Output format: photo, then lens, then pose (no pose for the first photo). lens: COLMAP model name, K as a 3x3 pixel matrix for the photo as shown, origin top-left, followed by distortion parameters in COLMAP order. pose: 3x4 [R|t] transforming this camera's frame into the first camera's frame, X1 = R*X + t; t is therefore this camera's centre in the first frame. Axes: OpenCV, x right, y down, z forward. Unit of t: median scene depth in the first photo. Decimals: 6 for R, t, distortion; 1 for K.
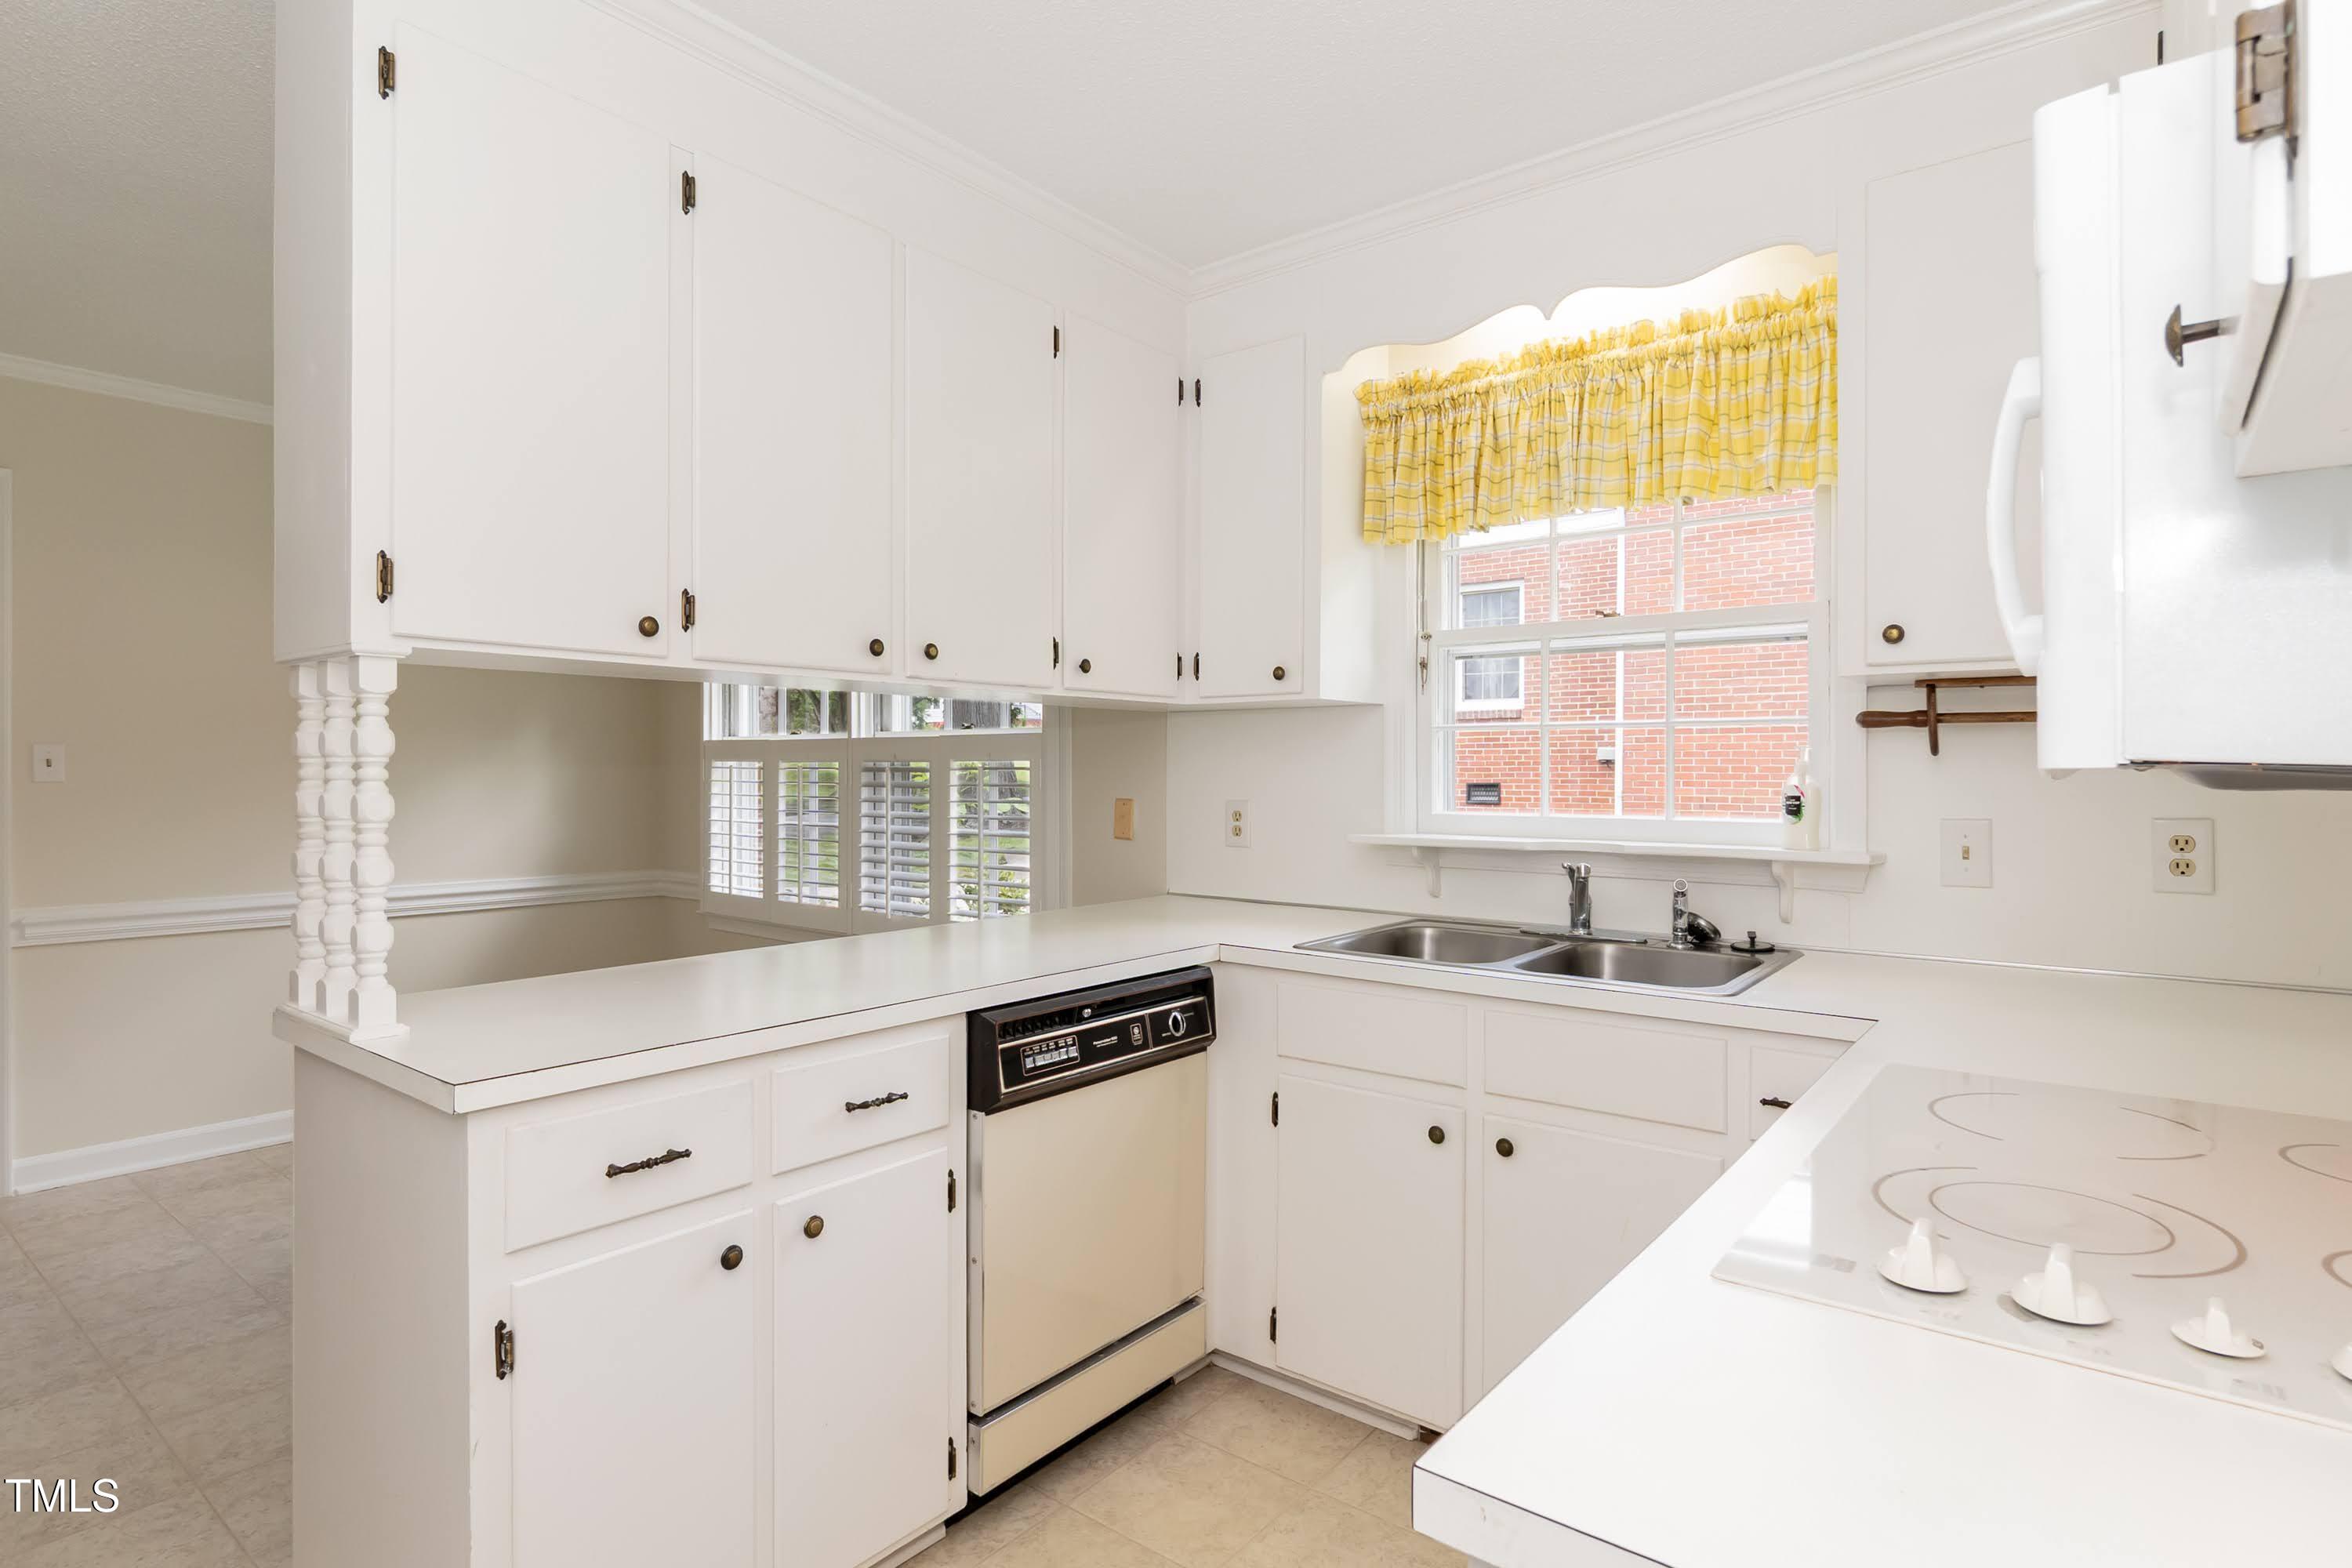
lens RADIAL K [[1213.8, 0, 1176.0], [0, 1213.8, 784.0], [0, 0, 1]] dist [-0.000318, -0.000083]
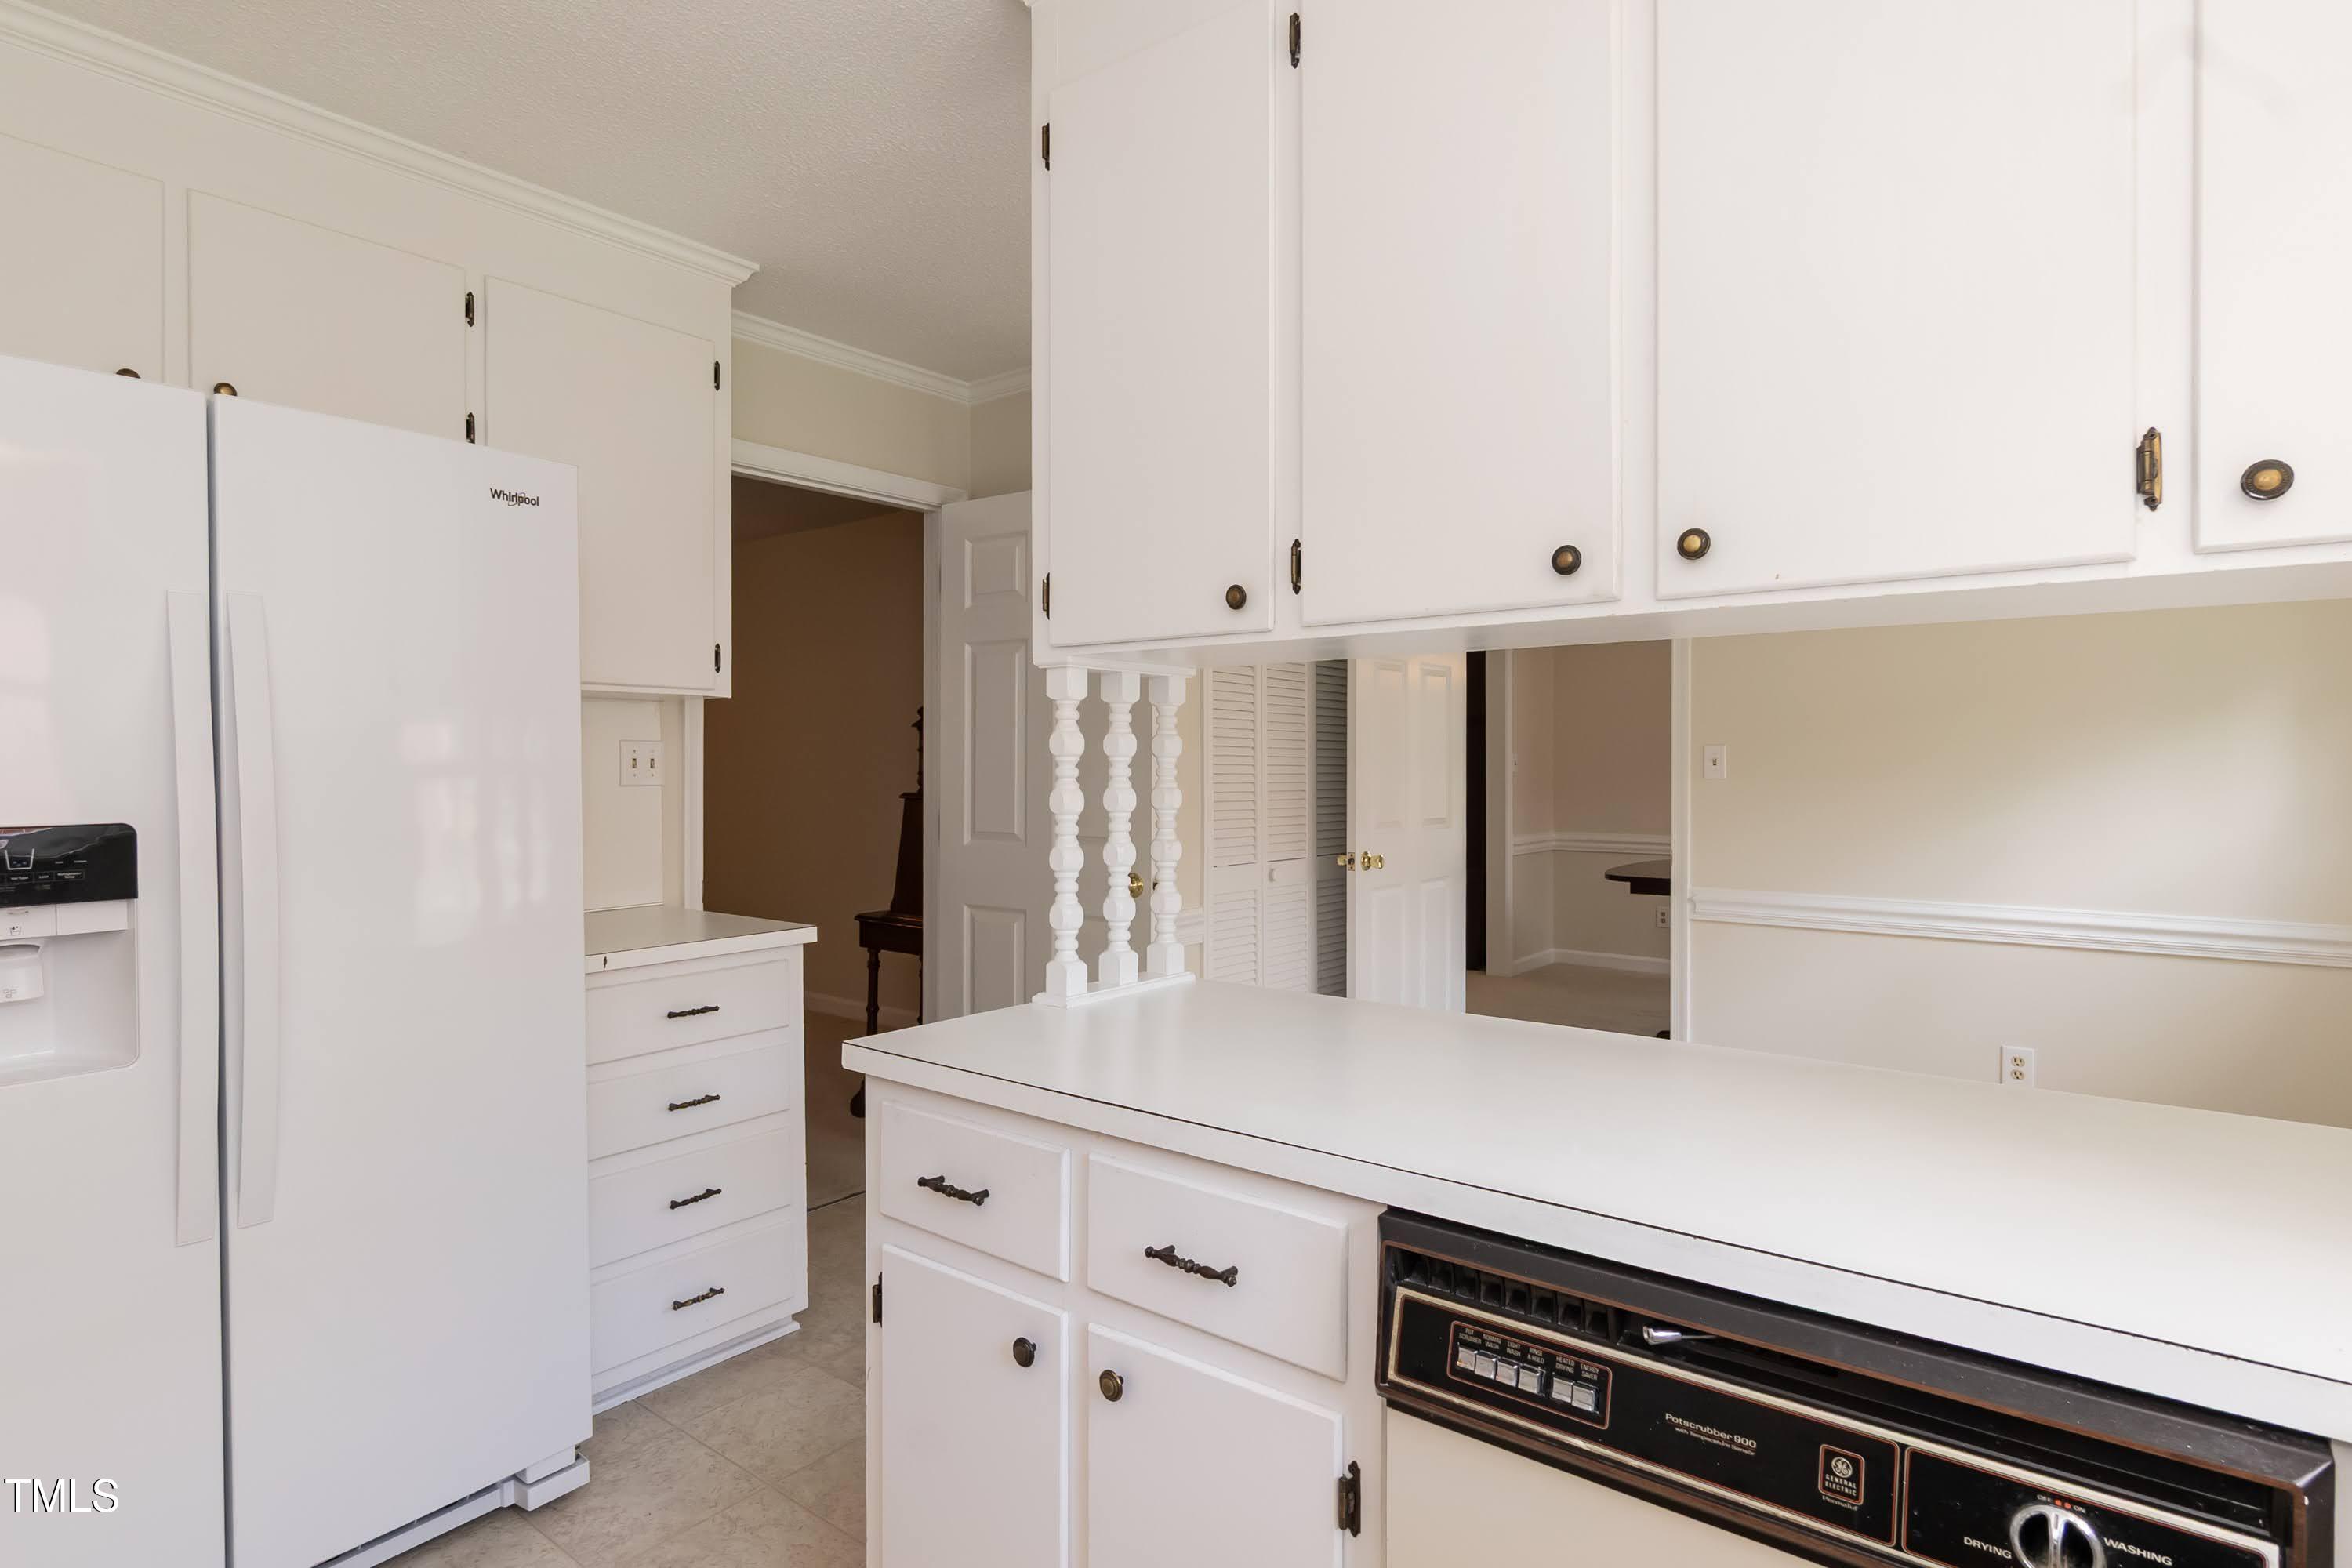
lens RADIAL K [[1213.8, 0, 1176.0], [0, 1213.8, 784.0], [0, 0, 1]] dist [-0.000318, -0.000083]
pose [[0.007318, 0.012708, -0.999892, 0.347891], [-0.010272, 0.999867, 0.012632, -0.009853], [0.999920, 0.010179, 0.007448, 0.819275]]
